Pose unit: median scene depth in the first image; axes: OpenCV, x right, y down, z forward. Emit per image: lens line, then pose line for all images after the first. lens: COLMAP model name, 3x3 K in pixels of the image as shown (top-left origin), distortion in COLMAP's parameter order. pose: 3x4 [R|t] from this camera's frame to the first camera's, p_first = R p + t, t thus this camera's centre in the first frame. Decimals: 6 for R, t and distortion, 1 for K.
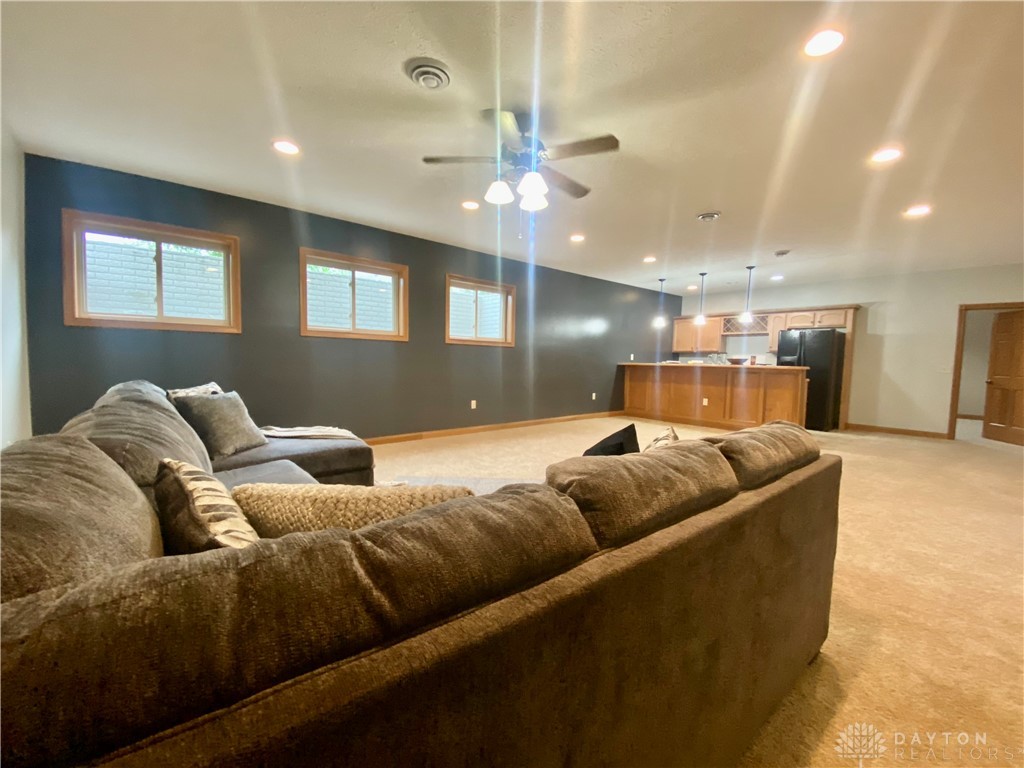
lens RADIAL K [[385.3, 0, 512.0], [0, 385.3, 384.0], [0, 0, 1]] dist [-0.020266, 0.000055]
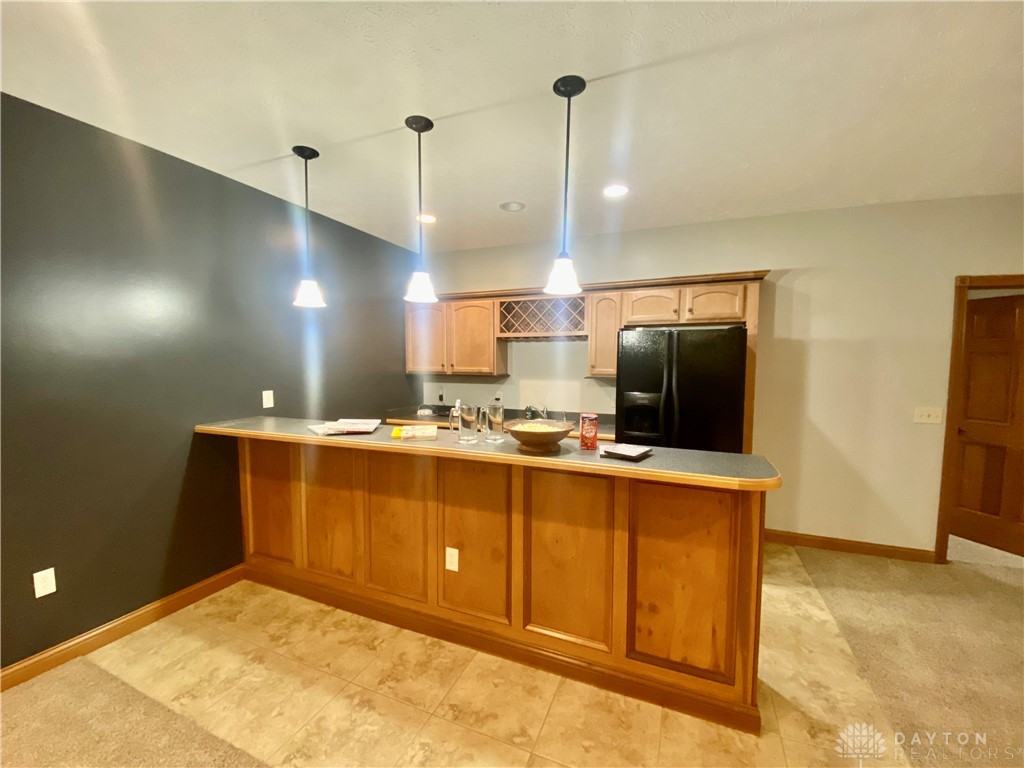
lens RADIAL K [[395.1, 0, 512.0], [0, 395.1, 384.0], [0, 0, 1]] dist [0.001853, -0.000038]
pose [[0.872962, -0.048758, 0.485345, 0.414701], [0.050101, 0.998692, 0.010217, -0.096775], [-0.485208, 0.015397, 0.874263, 0.725228]]
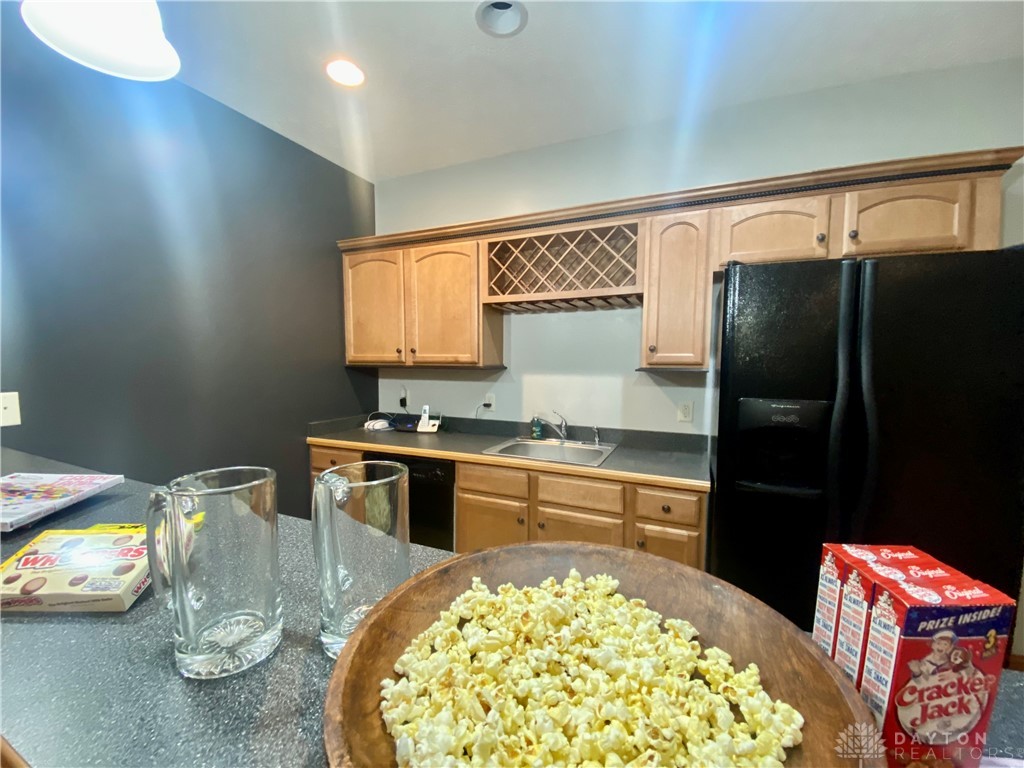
lens RADIAL K [[395.1, 0, 512.0], [0, 395.1, 384.0], [0, 0, 1]] dist [0.001853, -0.000038]
pose [[0.883706, -0.050874, 0.465269, 0.539524], [0.050284, 0.998641, 0.013689, -0.092662], [-0.465333, 0.011298, 0.885064, 0.927510]]
